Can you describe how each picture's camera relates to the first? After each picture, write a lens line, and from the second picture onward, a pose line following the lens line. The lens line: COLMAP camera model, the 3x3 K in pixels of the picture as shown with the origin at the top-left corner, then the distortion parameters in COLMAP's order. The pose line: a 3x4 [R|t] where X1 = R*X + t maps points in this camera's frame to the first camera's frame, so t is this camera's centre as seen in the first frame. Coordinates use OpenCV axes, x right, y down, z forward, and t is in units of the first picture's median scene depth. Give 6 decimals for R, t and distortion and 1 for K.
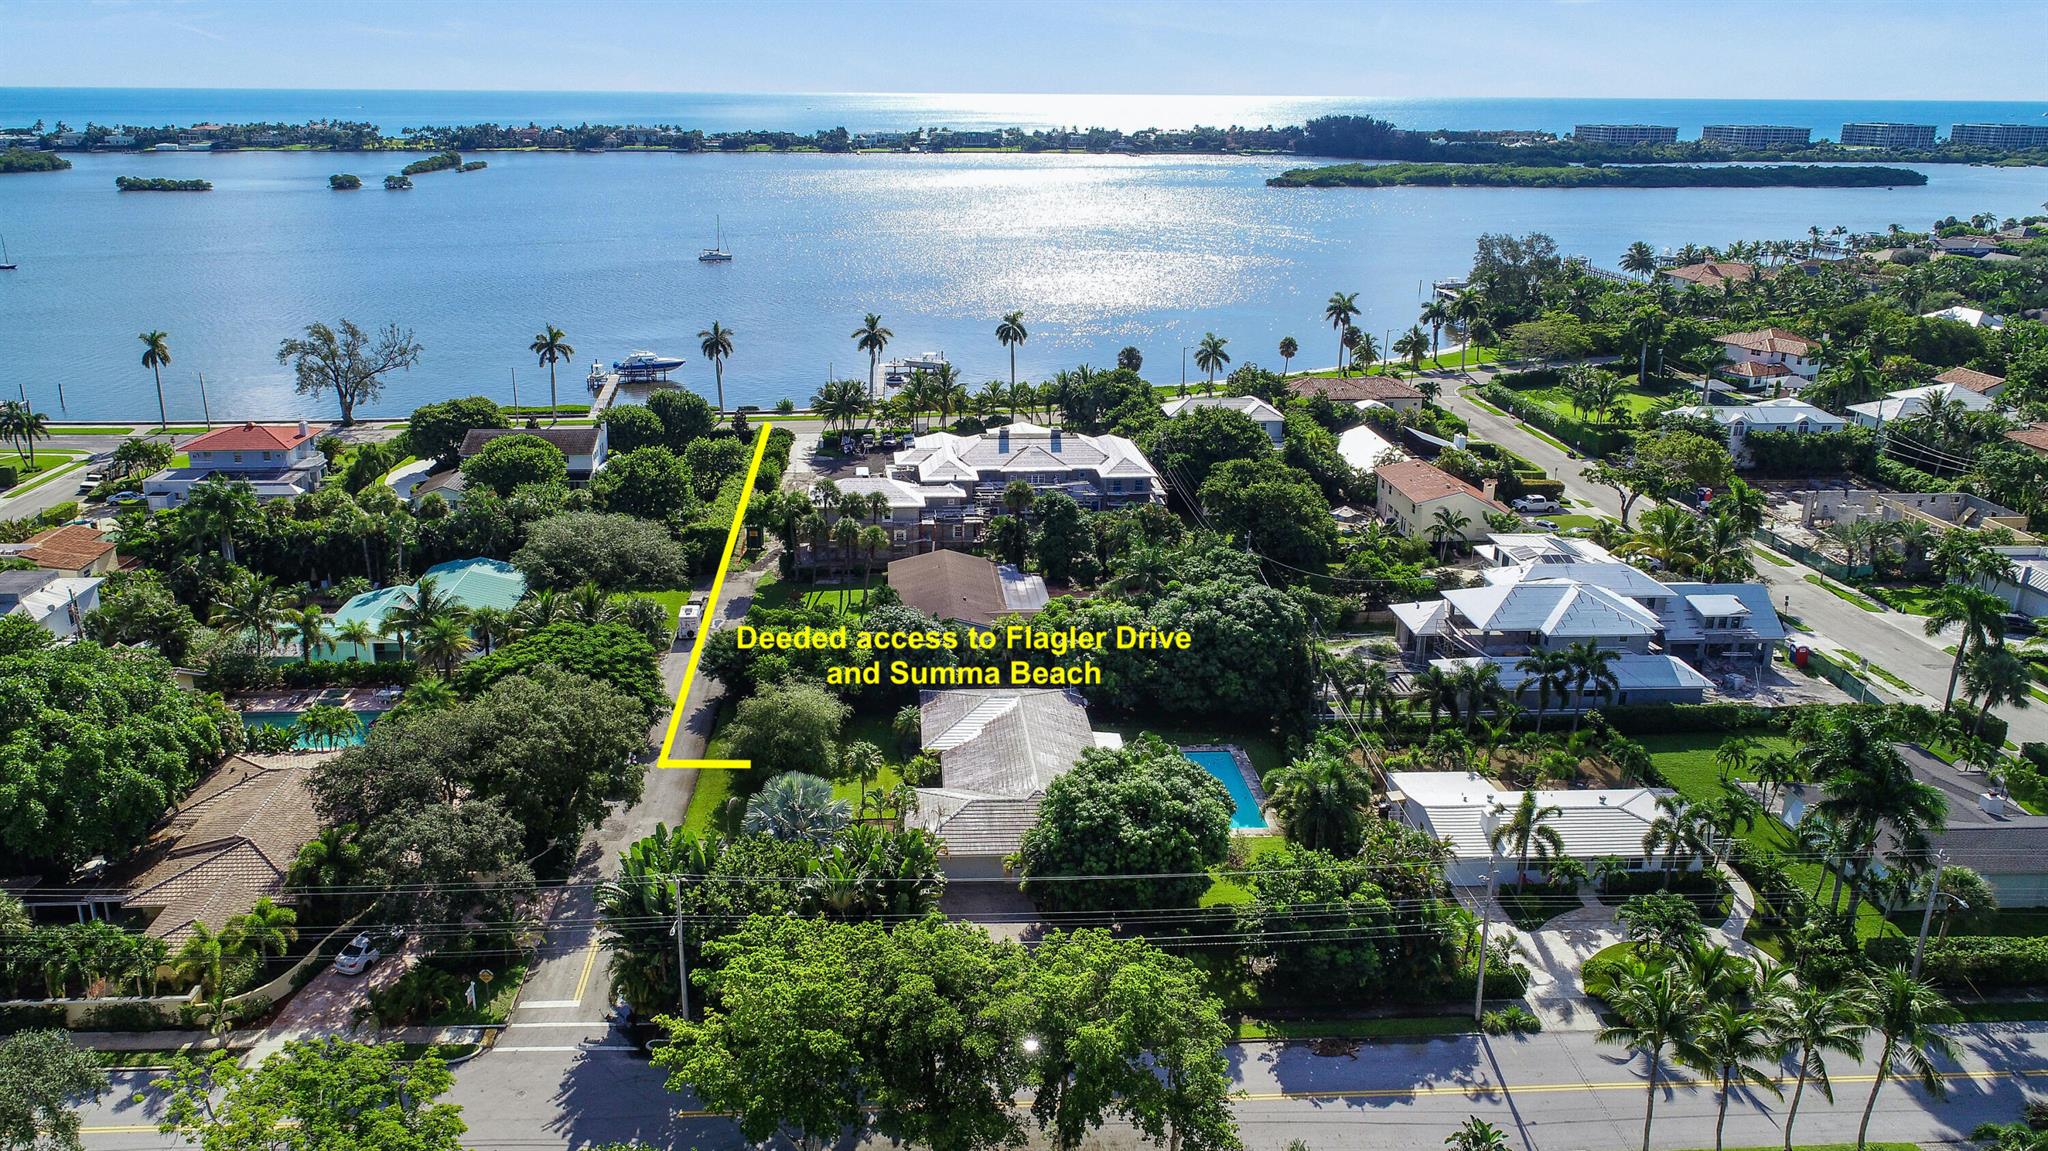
lens RADIAL K [[1406.7, 0, 973.7], [0, 1406.7, 463.2], [0, 0, 1]] dist [-0.002112, -0.001595]
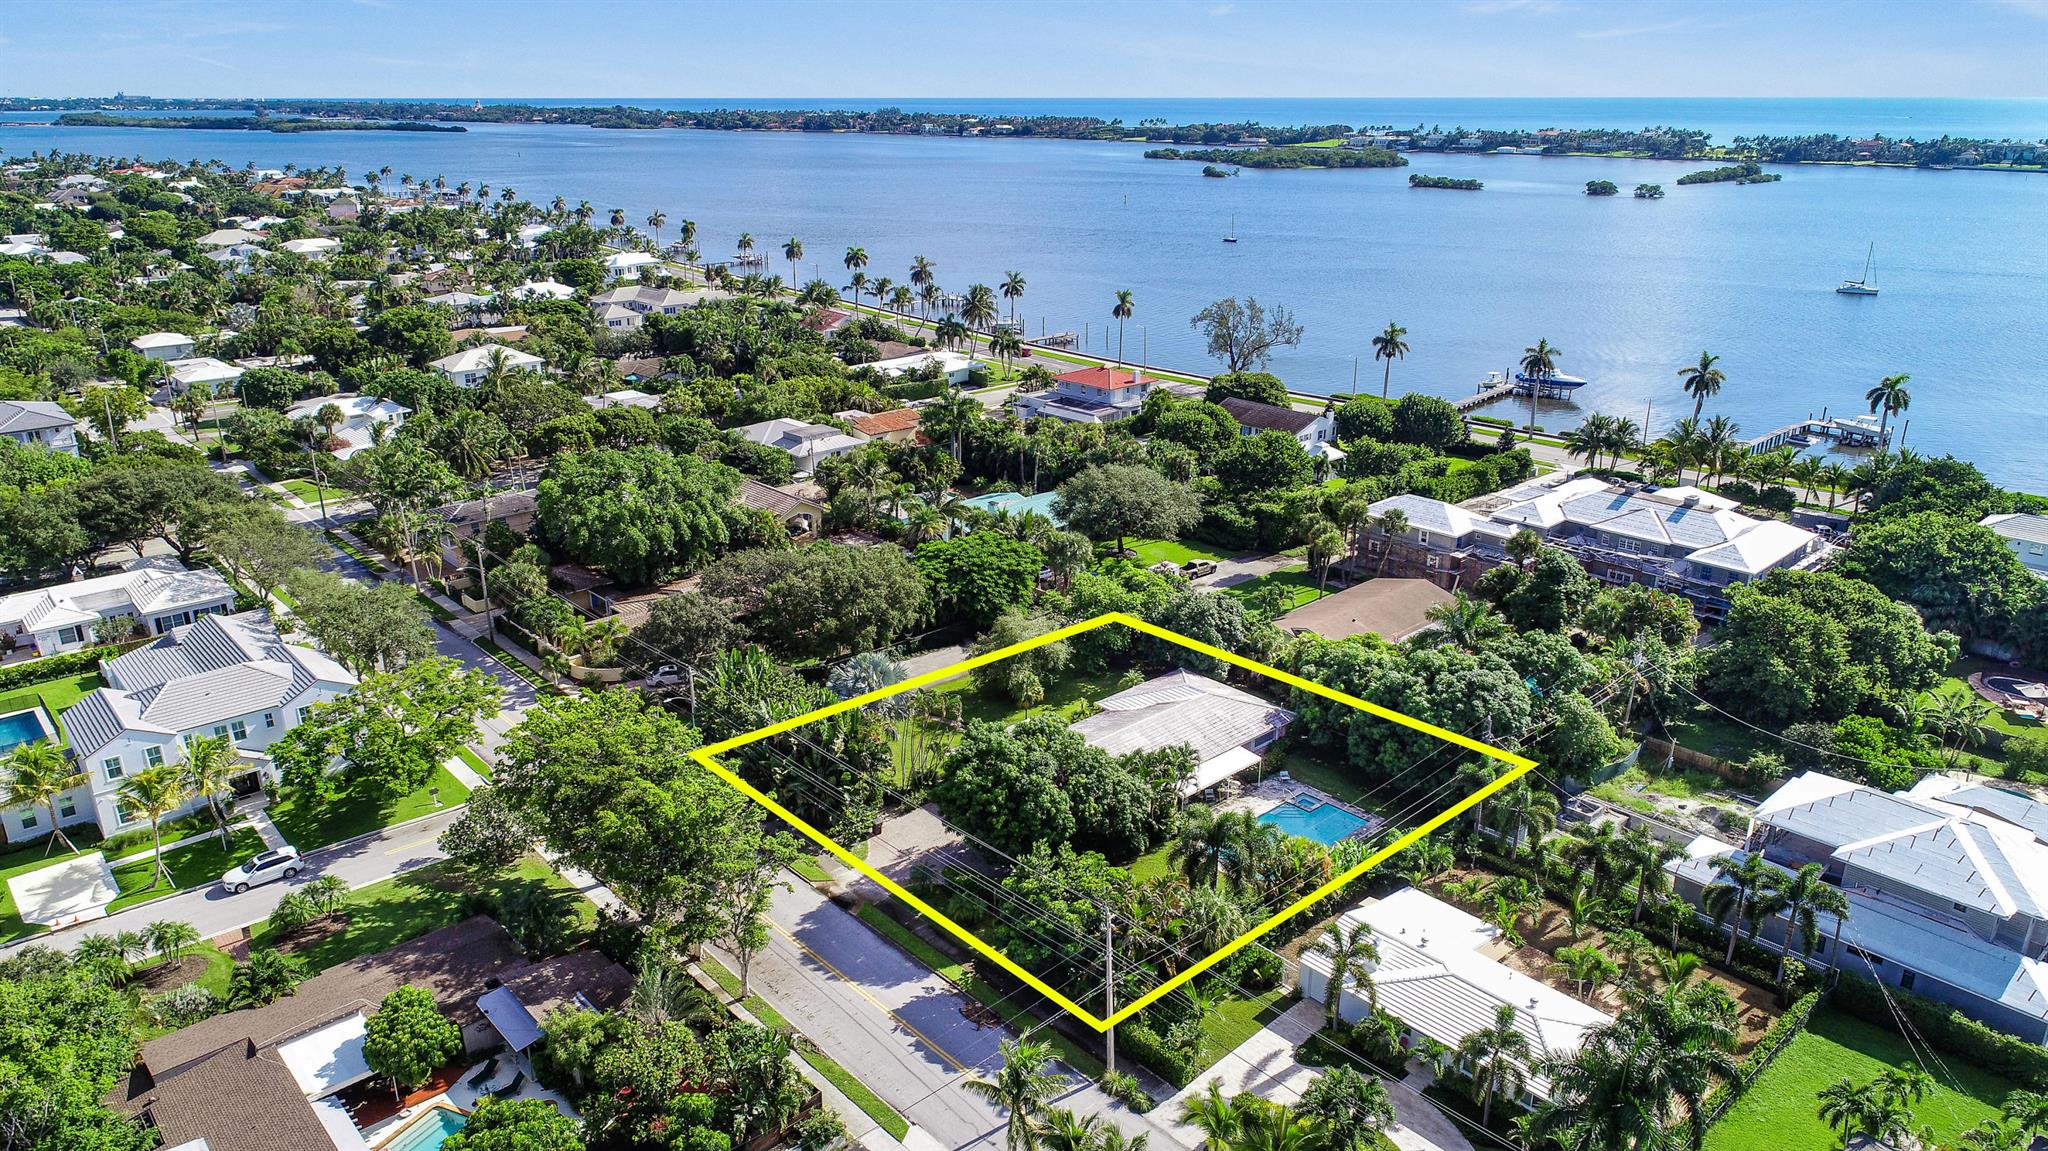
lens RADIAL K [[1404.7, 0, 1078.3], [0, 1404.7, 544.3], [0, 0, 1]] dist [-0.002564, -0.000147]
pose [[0.646996, 0.230462, -0.726831, 0.256492], [-0.194607, 0.971570, 0.134833, -0.022972], [0.737241, 0.054210, 0.673452, 0.082104]]
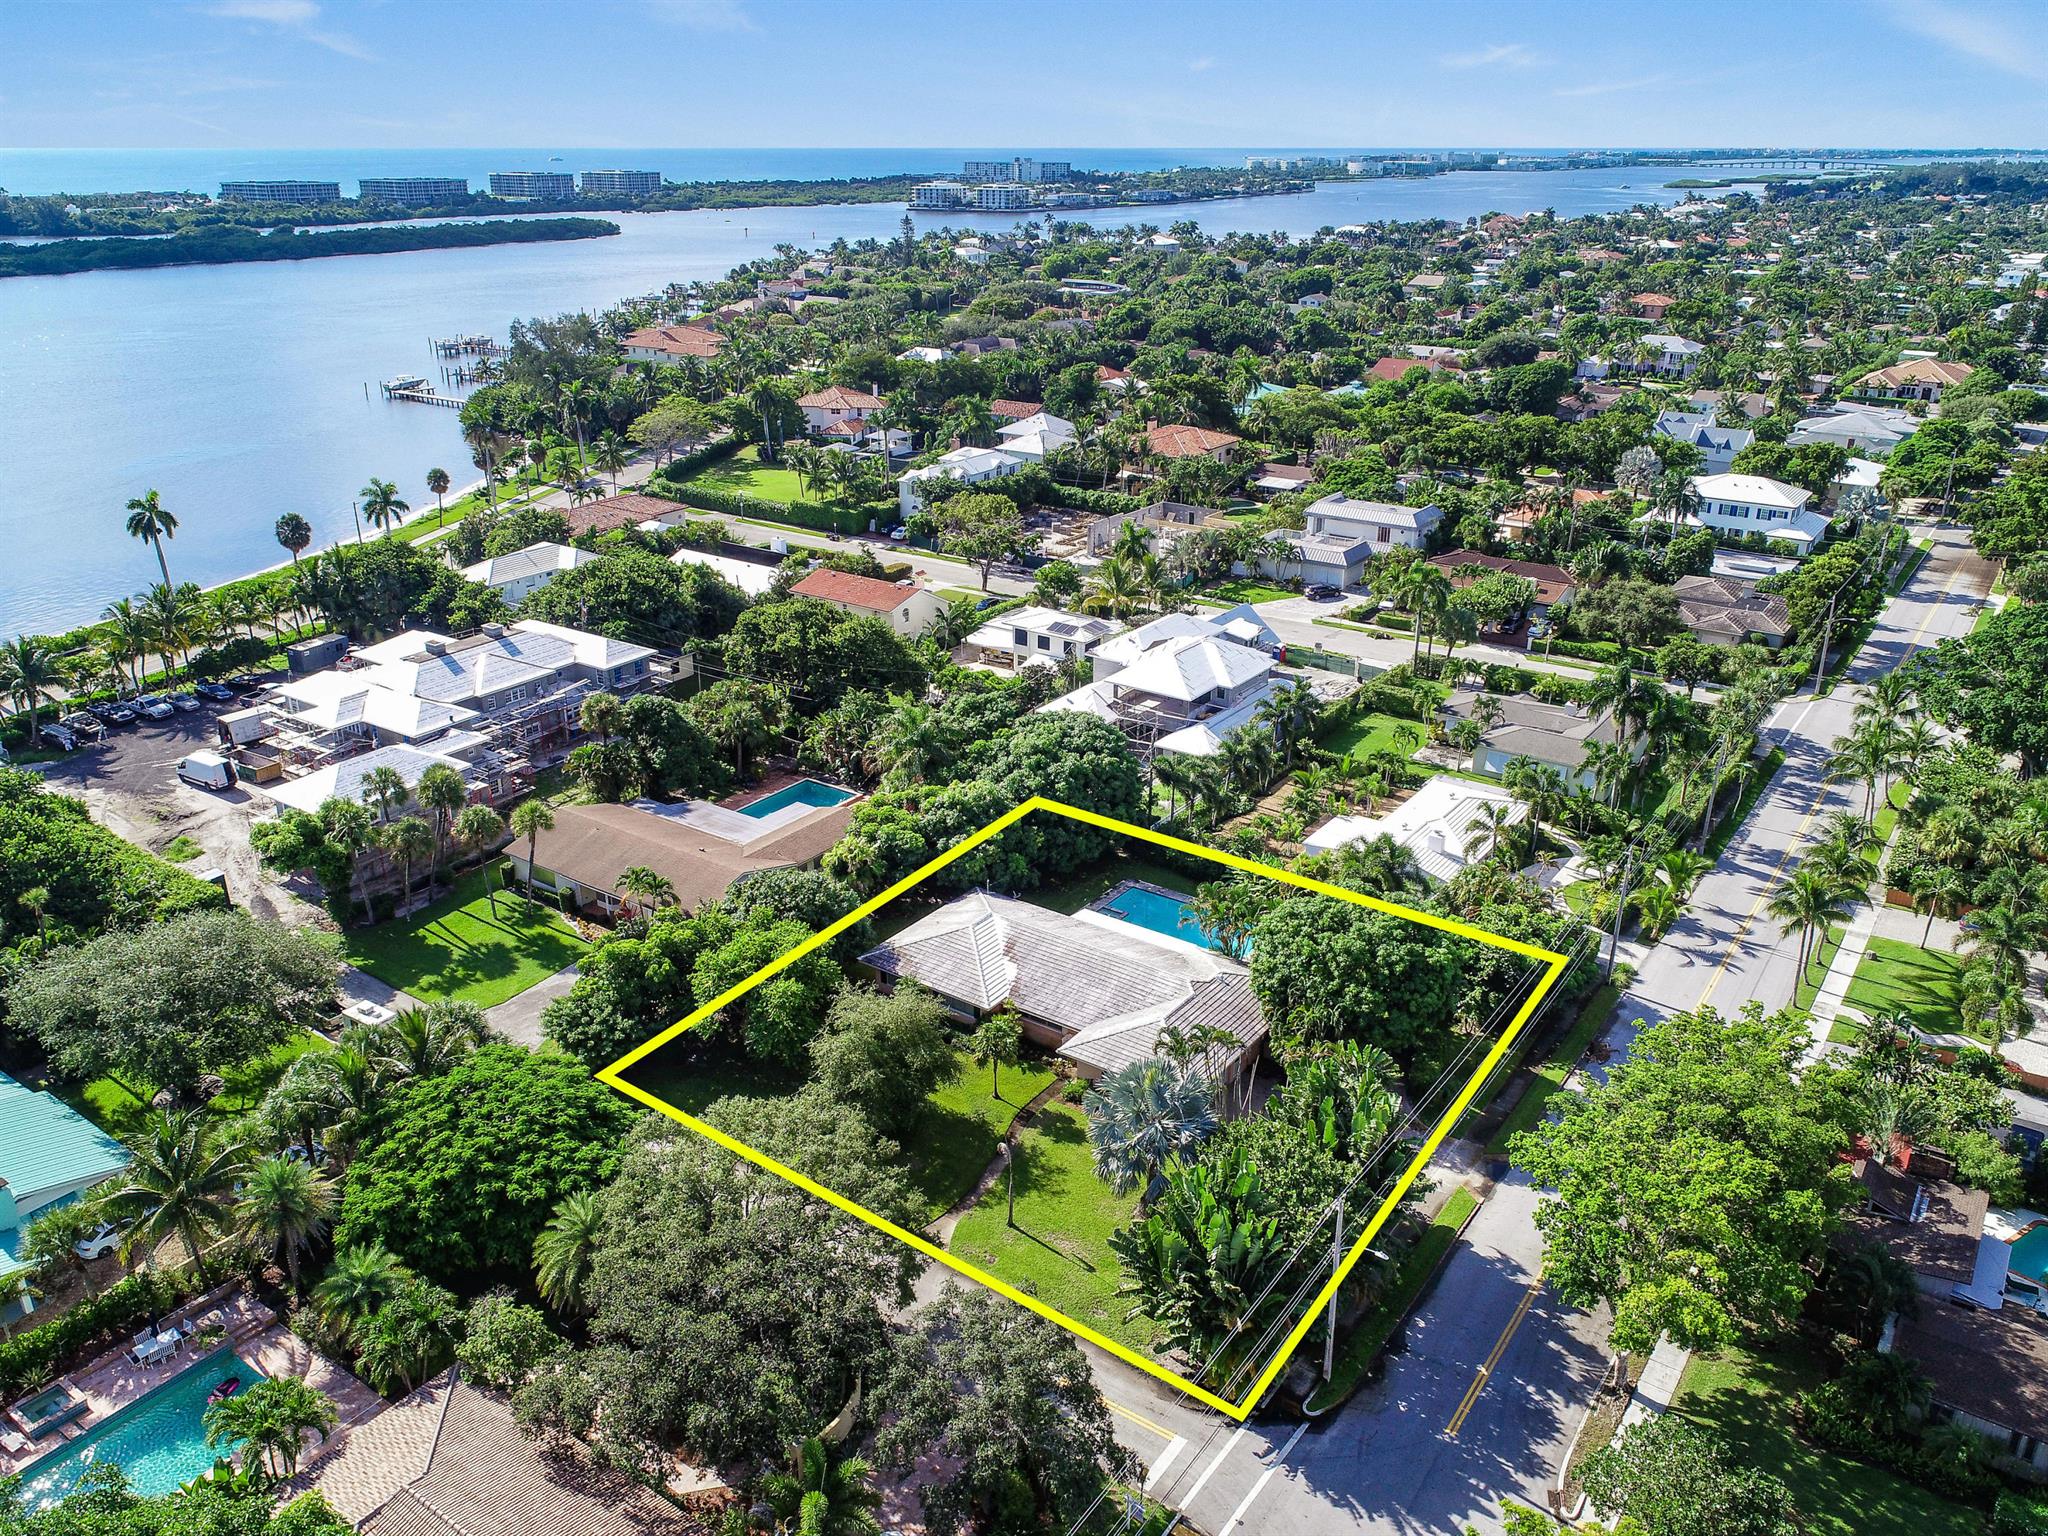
lens RADIAL K [[1533.9, 0, 1023.7], [0, 1533.9, 780.7], [0, 0, 1]] dist [-0.007788, 0.006456]
pose [[0.626487, -0.306112, 0.716805, -0.217895], [0.204227, 0.951989, 0.228053, -0.043273], [-0.752200, 0.003519, 0.658926, 0.135789]]
